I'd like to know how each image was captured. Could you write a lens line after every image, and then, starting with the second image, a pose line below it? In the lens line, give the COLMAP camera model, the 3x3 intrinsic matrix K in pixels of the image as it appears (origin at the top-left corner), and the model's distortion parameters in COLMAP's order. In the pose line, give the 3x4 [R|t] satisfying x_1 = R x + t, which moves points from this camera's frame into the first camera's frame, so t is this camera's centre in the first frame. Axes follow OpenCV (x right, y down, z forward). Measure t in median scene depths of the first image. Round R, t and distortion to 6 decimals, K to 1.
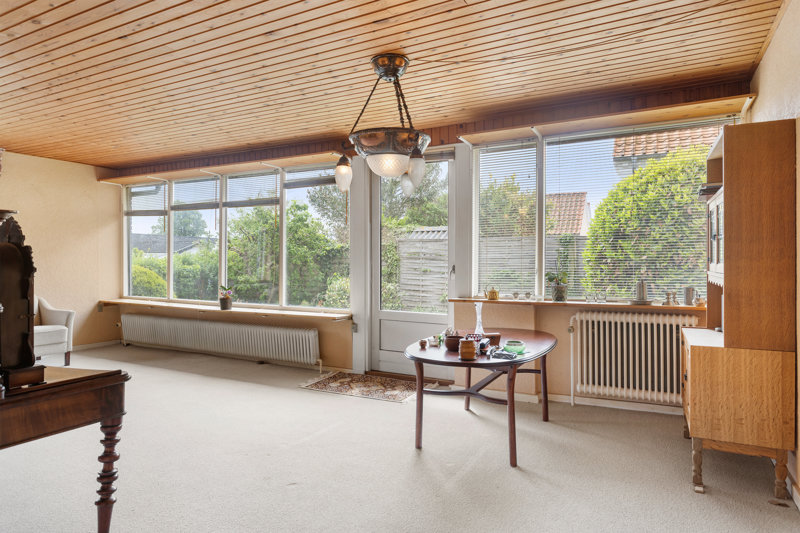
lens RADIAL K [[488.9, 0, 399.9], [0, 488.9, 262.7], [0, 0, 1]] dist [-0.008689, 0.007275]
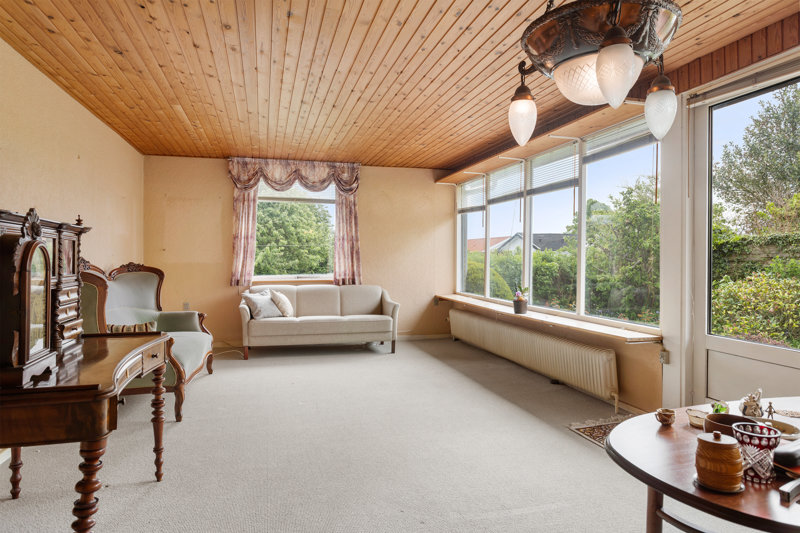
lens RADIAL K [[488.9, 0, 406.5], [0, 488.9, 255.2], [0, 0, 1]] dist [-0.008689, 0.007275]
pose [[0.699072, -0.005800, -0.715028, 0.120999], [-0.002406, 0.999942, -0.010463, 0.002621], [0.715047, 0.009035, 0.699018, 0.251389]]
